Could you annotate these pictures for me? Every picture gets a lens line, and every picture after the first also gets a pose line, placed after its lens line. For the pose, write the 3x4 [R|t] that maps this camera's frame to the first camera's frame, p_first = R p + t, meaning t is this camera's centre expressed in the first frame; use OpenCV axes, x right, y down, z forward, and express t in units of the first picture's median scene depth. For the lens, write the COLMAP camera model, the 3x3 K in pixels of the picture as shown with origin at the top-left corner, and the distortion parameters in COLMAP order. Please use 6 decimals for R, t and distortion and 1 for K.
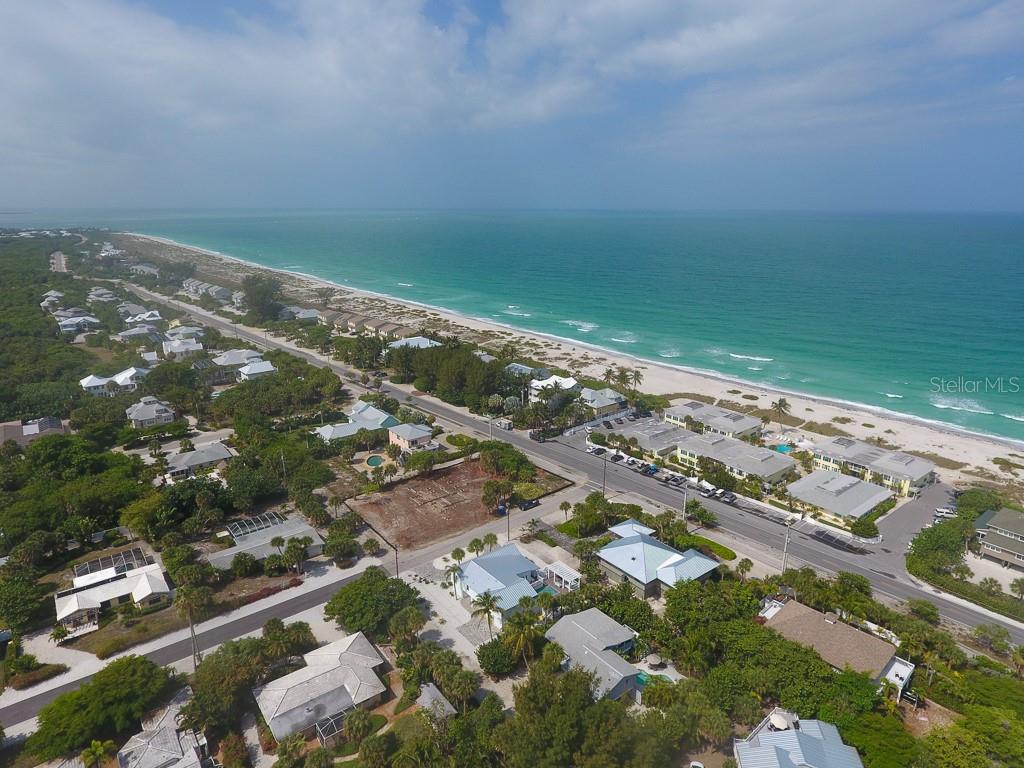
lens RADIAL K [[596.2, 0, 512.0], [0, 596.2, 384.0], [0, 0, 1]] dist [-0.000486, -0.001611]
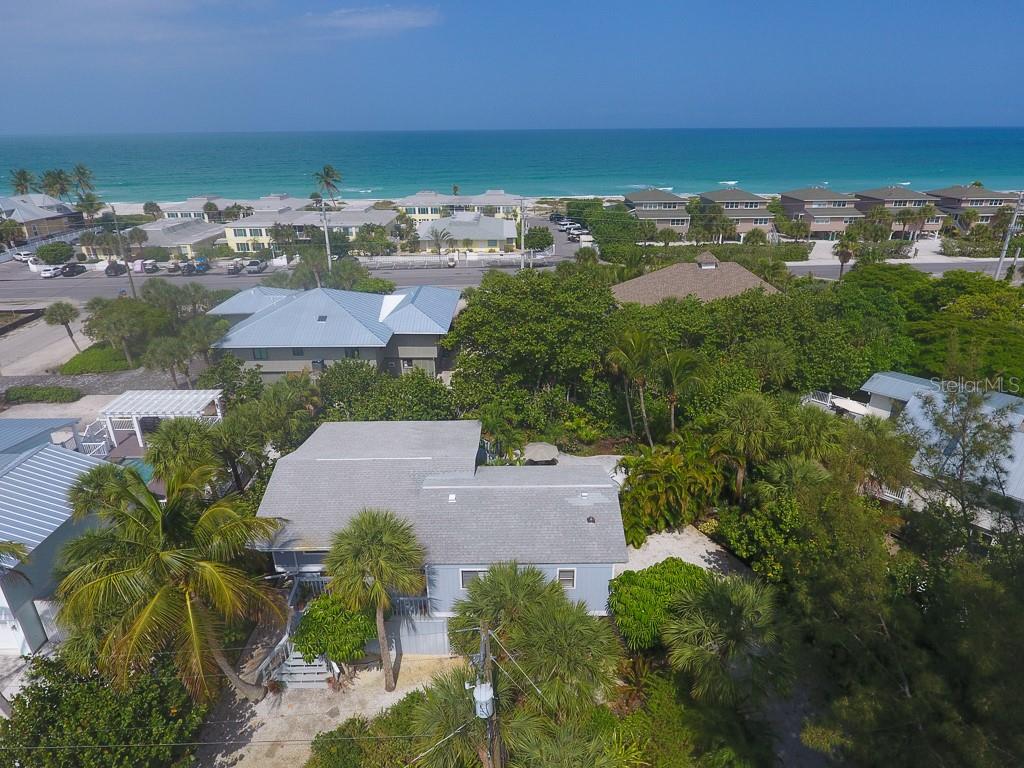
lens RADIAL K [[596.2, 0, 512.0], [0, 596.2, 384.0], [0, 0, 1]] dist [-0.000486, -0.001611]
pose [[0.612722, -0.316186, 0.724291, -0.025165], [0.208760, 0.948680, 0.237539, 0.177799], [-0.762227, 0.005658, 0.647285, 0.416734]]
